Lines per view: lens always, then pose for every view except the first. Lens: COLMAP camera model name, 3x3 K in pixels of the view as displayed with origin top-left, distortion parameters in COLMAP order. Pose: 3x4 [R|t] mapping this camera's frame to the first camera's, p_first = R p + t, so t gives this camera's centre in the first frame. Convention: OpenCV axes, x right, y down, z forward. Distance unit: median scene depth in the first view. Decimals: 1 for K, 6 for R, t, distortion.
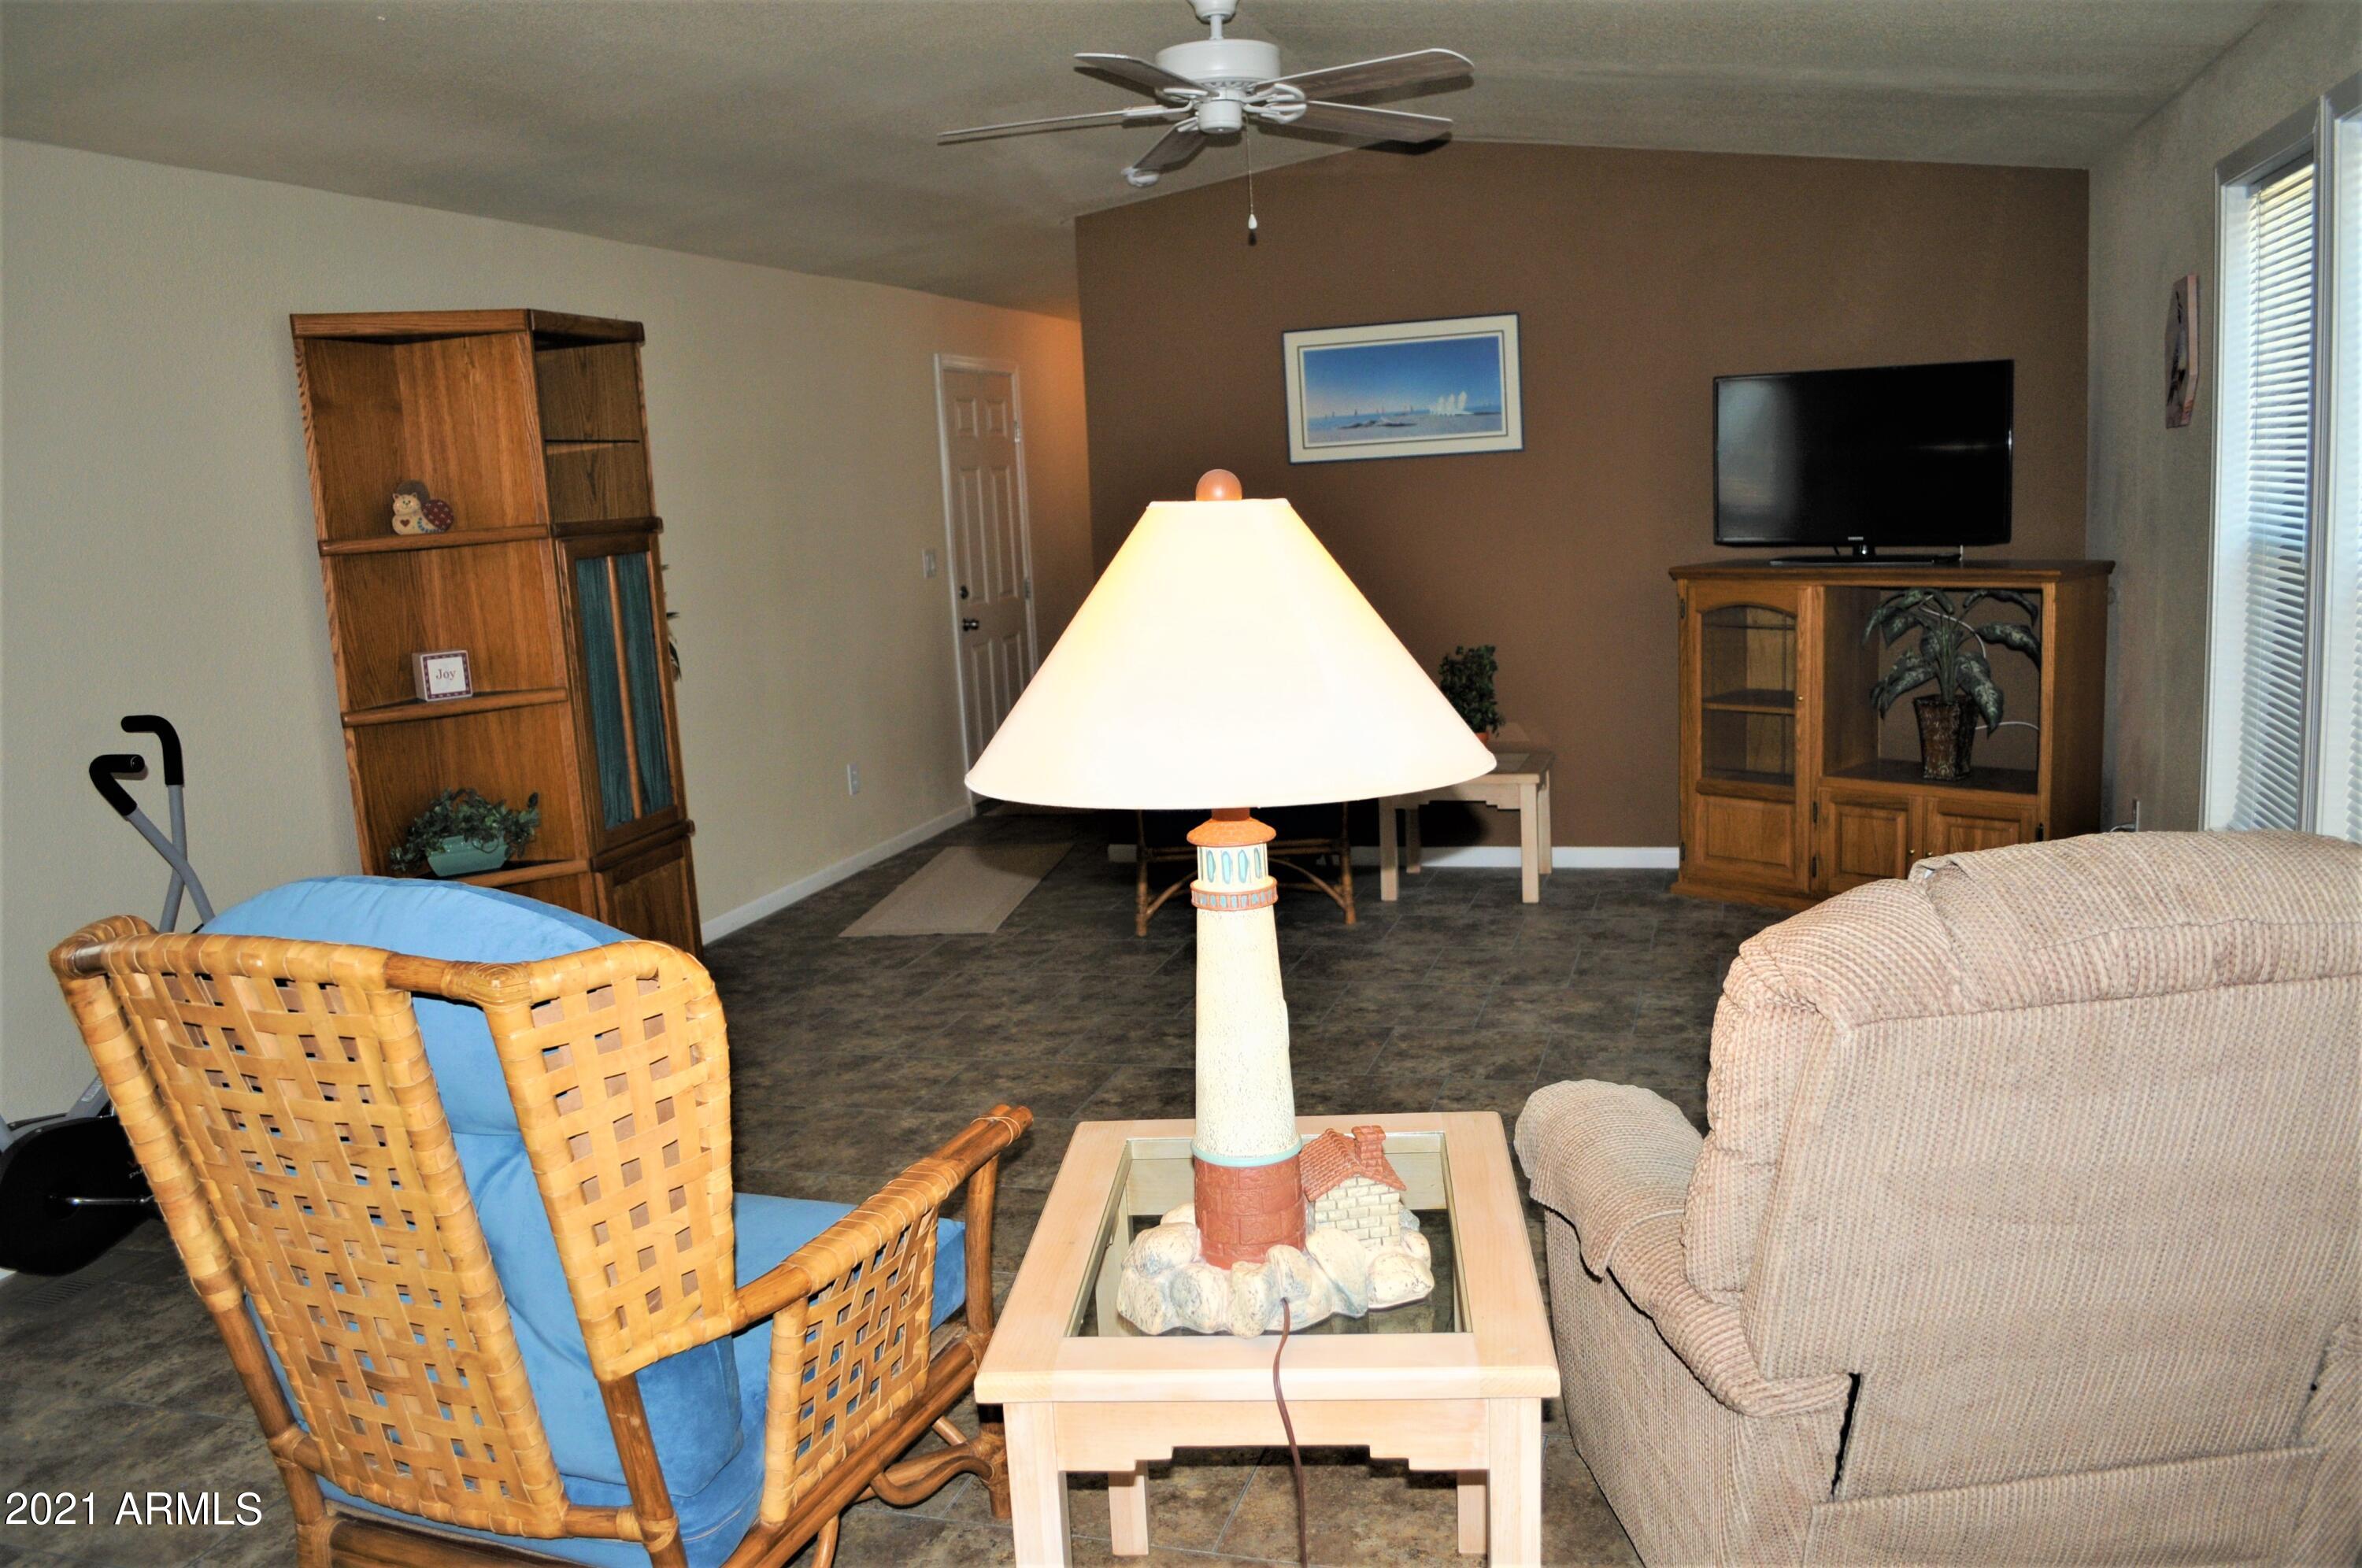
lens RADIAL K [[1857.2, 0, 1185.7], [0, 1857.2, 785.2], [0, 0, 1]] dist [-0.087690, -0.004845]
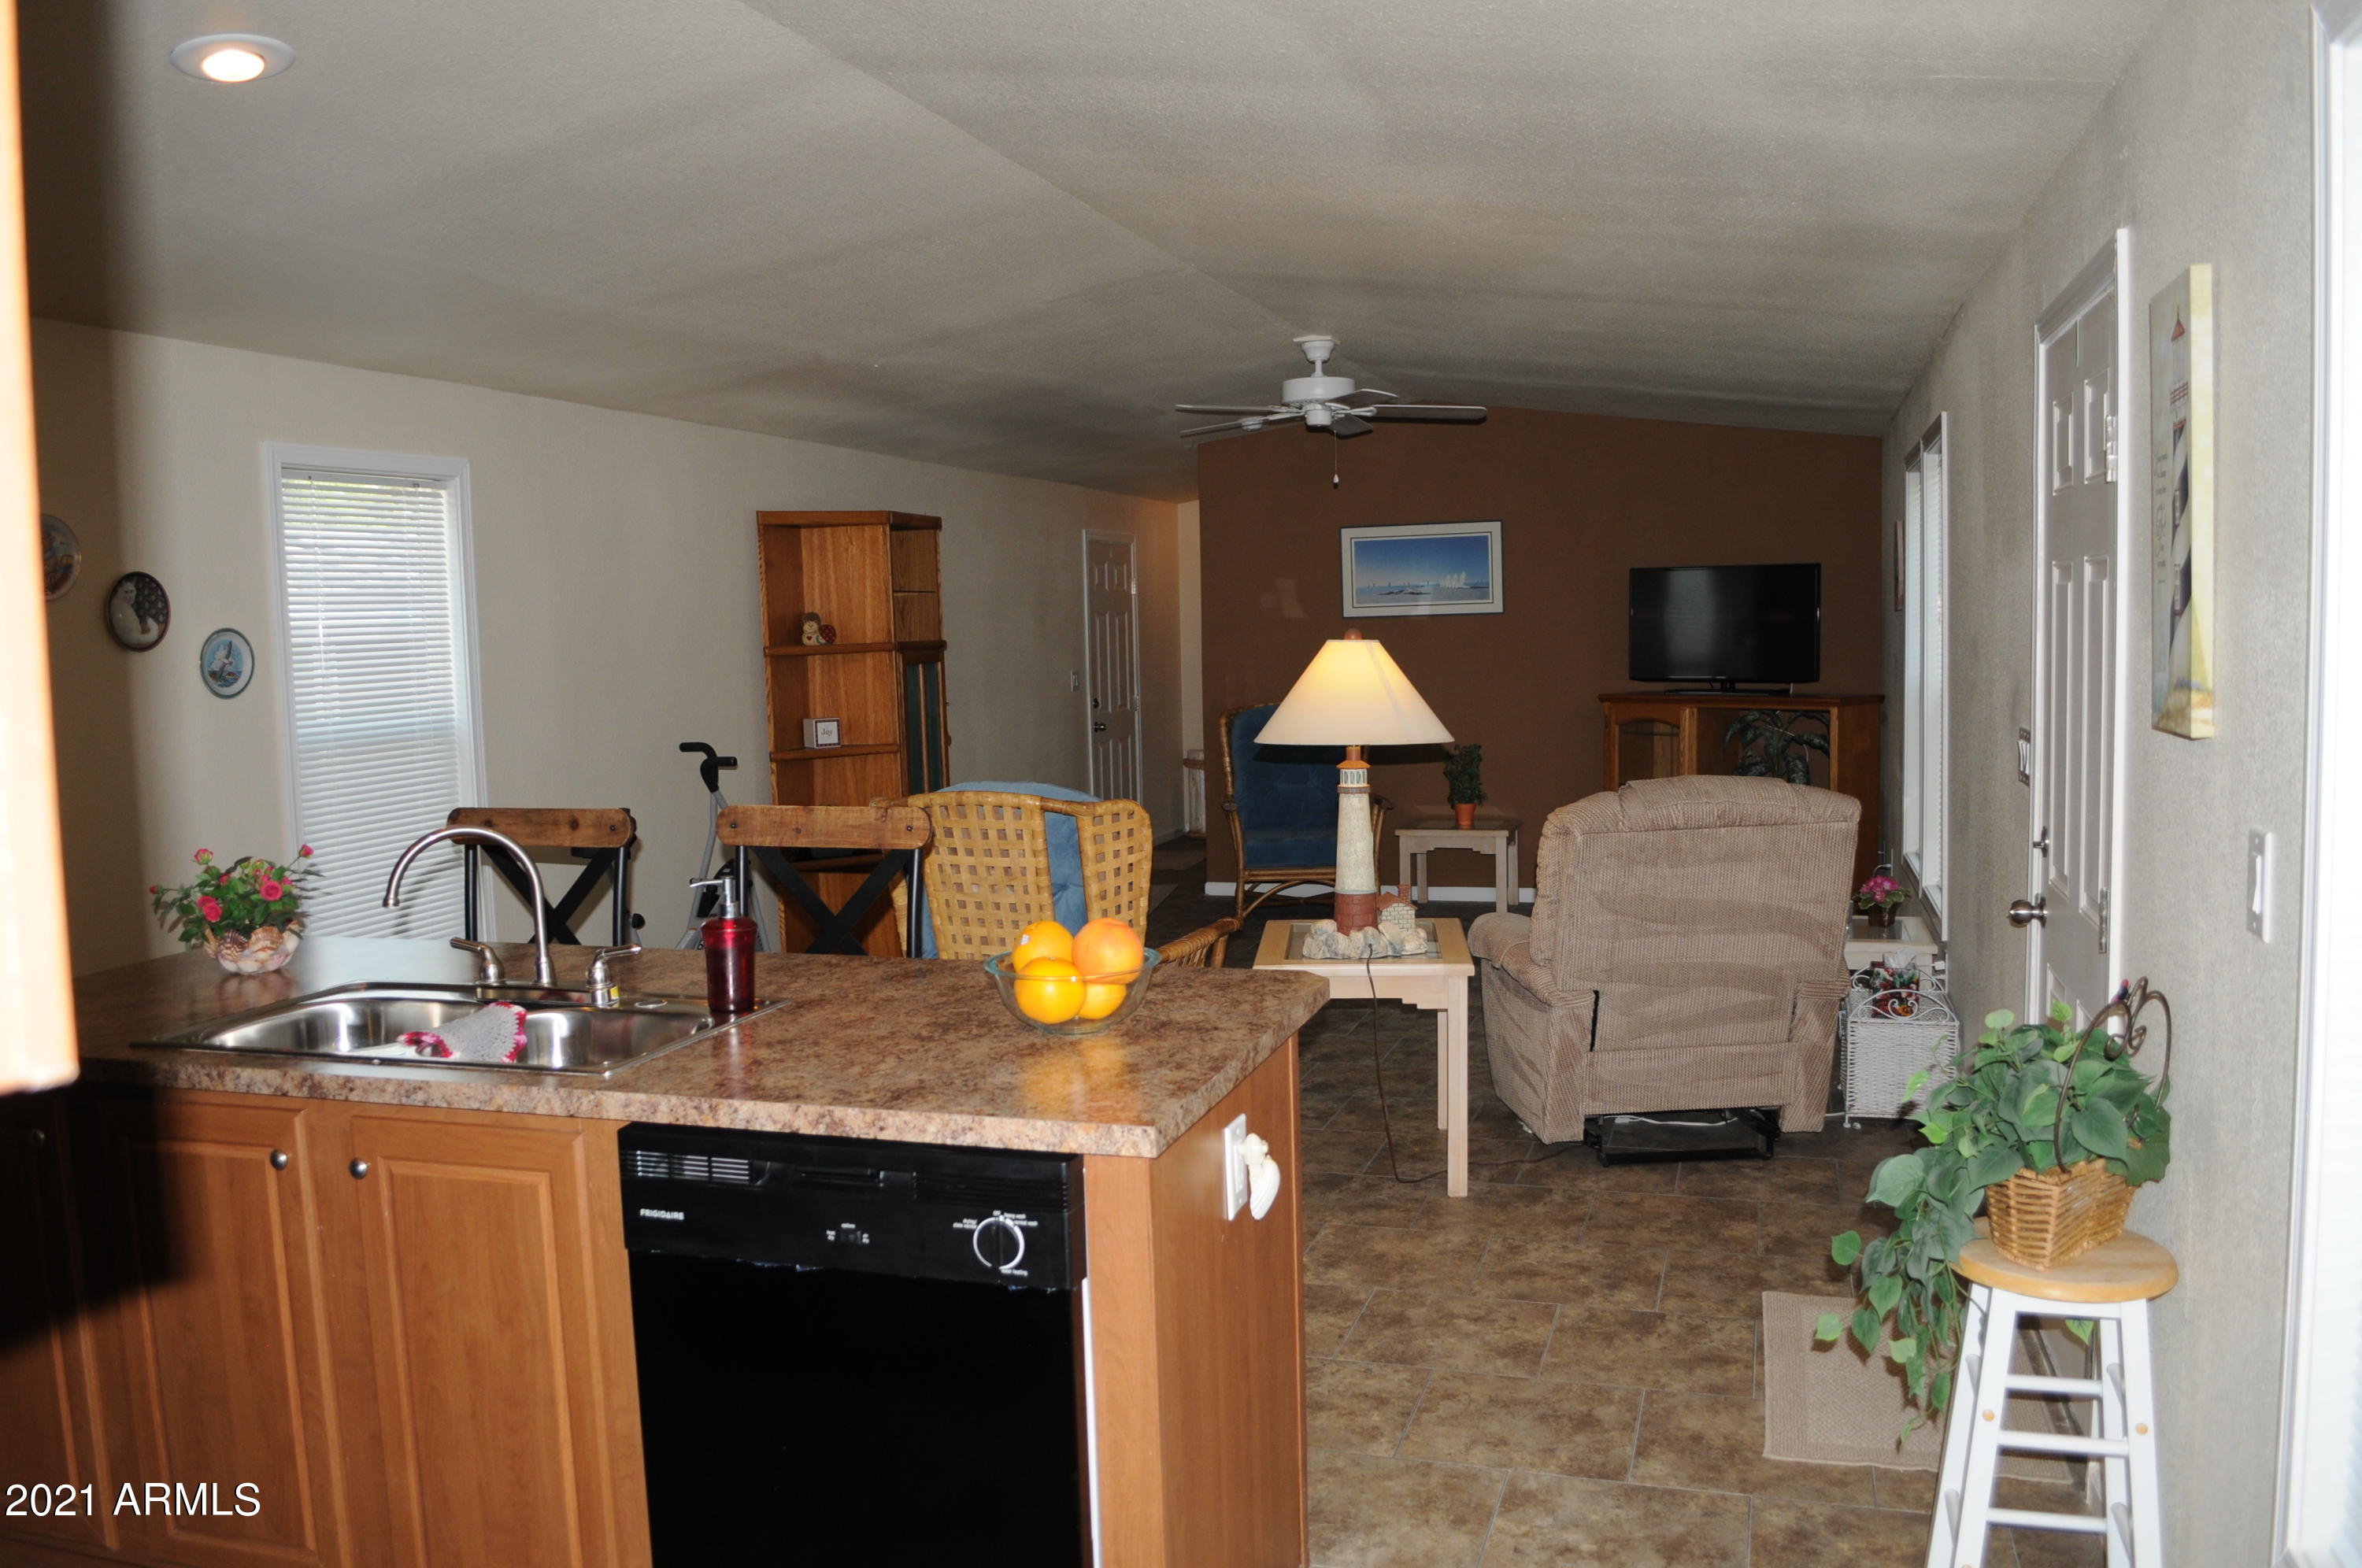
lens RADIAL K [[1857.2, 0, 1179.9], [0, 1857.2, 786.7], [0, 0, 1]] dist [-0.087690, -0.004845]
pose [[0.999519, 0.029149, -0.010589, -0.073687], [-0.029853, 0.996823, -0.073840, 0.097909], [0.008403, 0.074121, 0.997214, -0.619135]]
